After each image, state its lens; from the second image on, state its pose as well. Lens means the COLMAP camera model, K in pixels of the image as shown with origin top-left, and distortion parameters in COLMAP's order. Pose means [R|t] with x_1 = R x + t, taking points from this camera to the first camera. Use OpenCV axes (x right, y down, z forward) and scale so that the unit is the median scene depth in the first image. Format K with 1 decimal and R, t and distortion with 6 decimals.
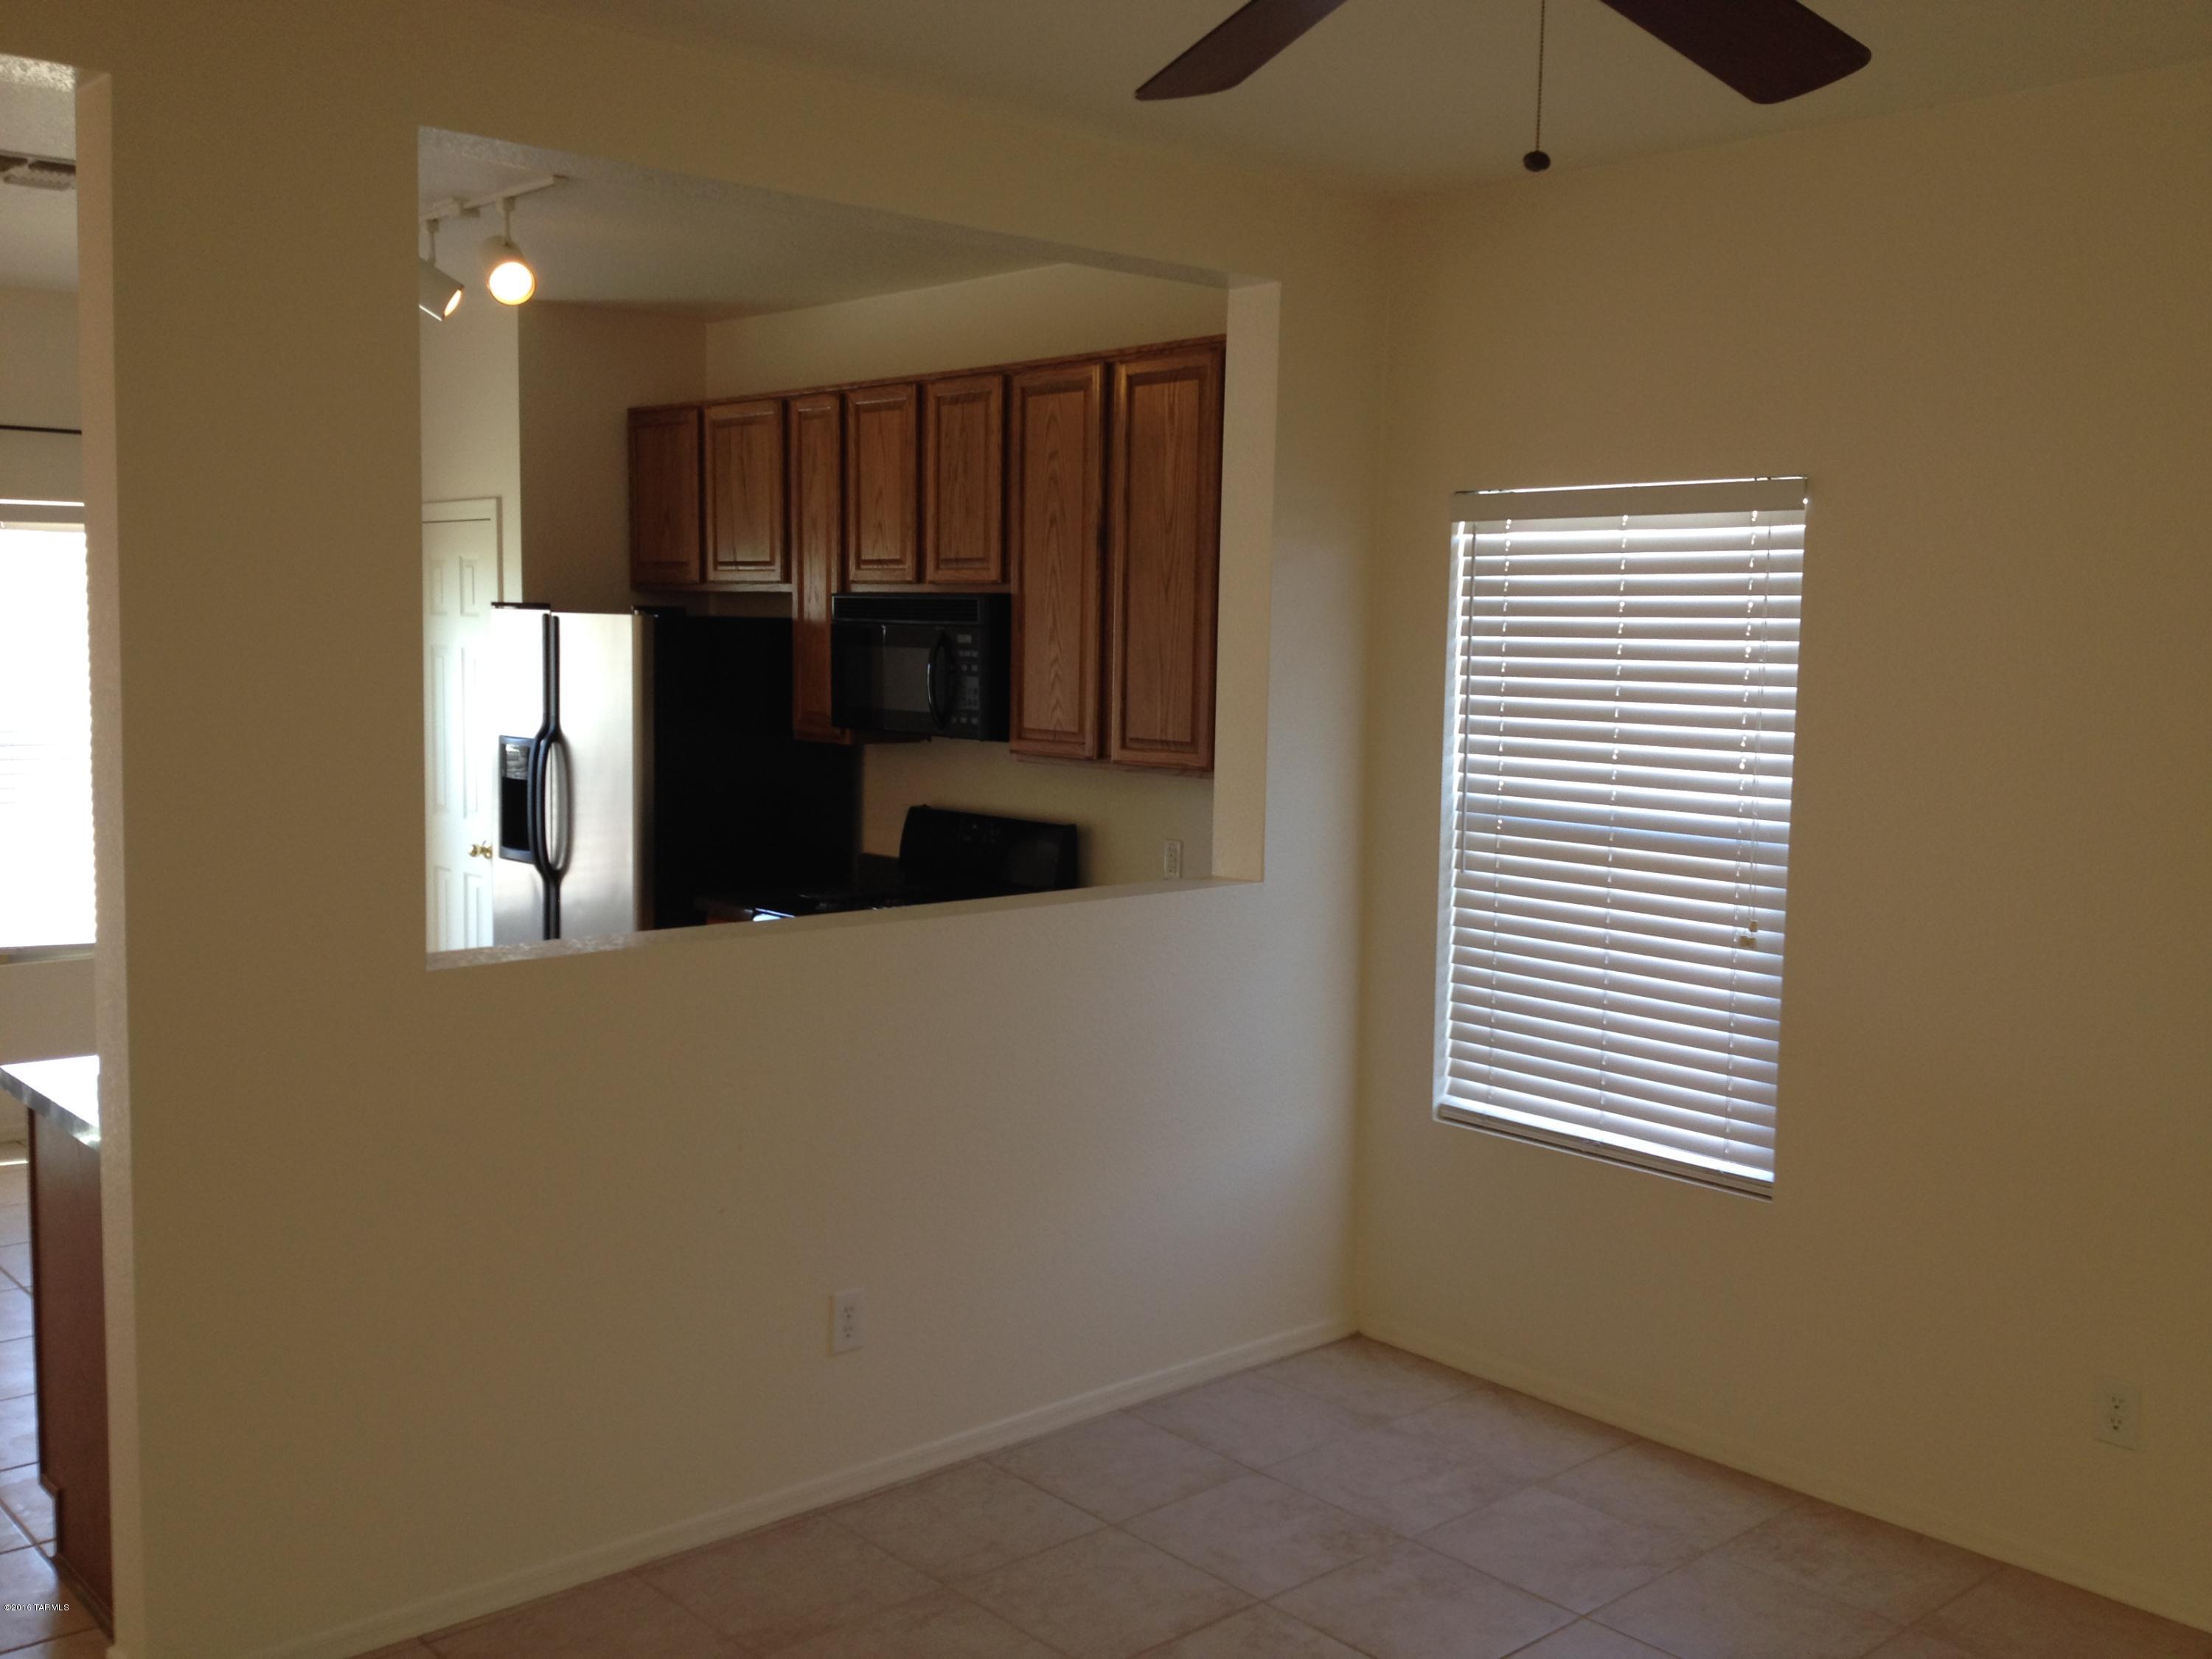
lens RADIAL K [[2068.6, 0, 1106.0], [0, 2068.6, 829.5], [0, 0, 1]] dist [0.189084, -0.421806]
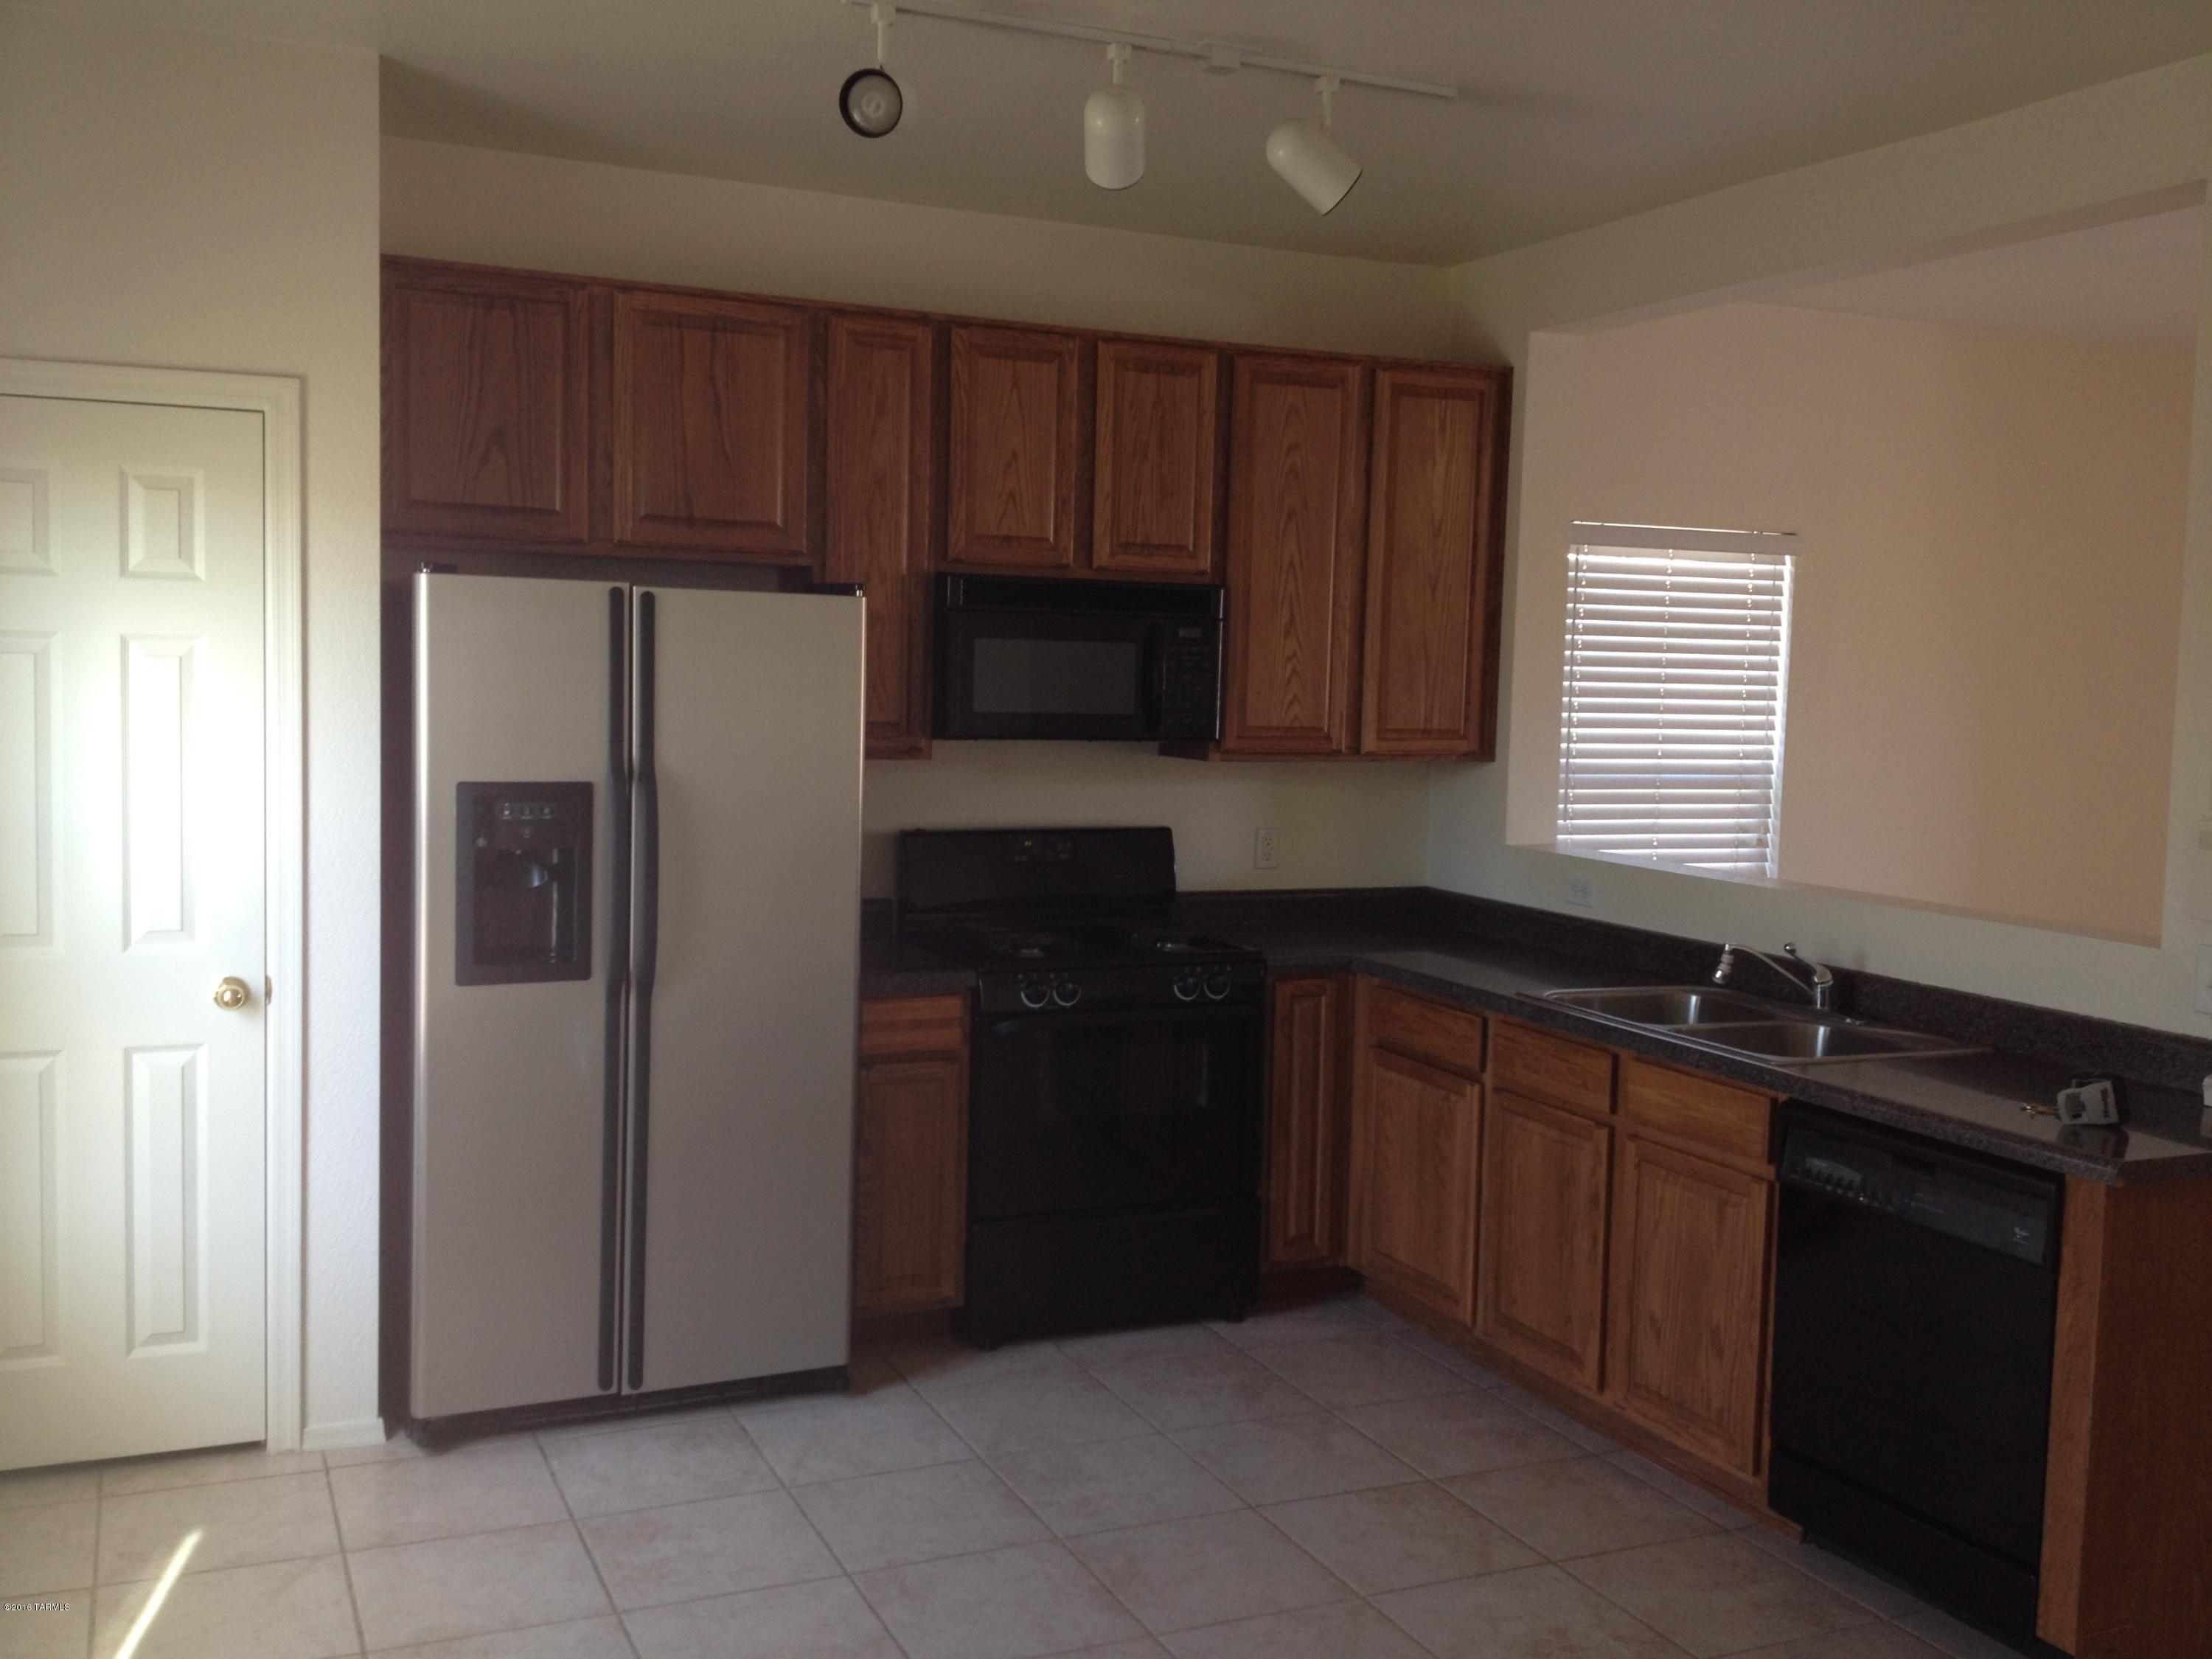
lens RADIAL K [[2068.6, 0, 1106.0], [0, 2068.6, 829.5], [0, 0, 1]] dist [0.189084, -0.421806]
pose [[0.298500, -0.087818, 0.950361, -1.072539], [0.073131, 0.994935, 0.068967, -0.079021], [-0.951604, 0.048914, 0.303410, 0.843825]]
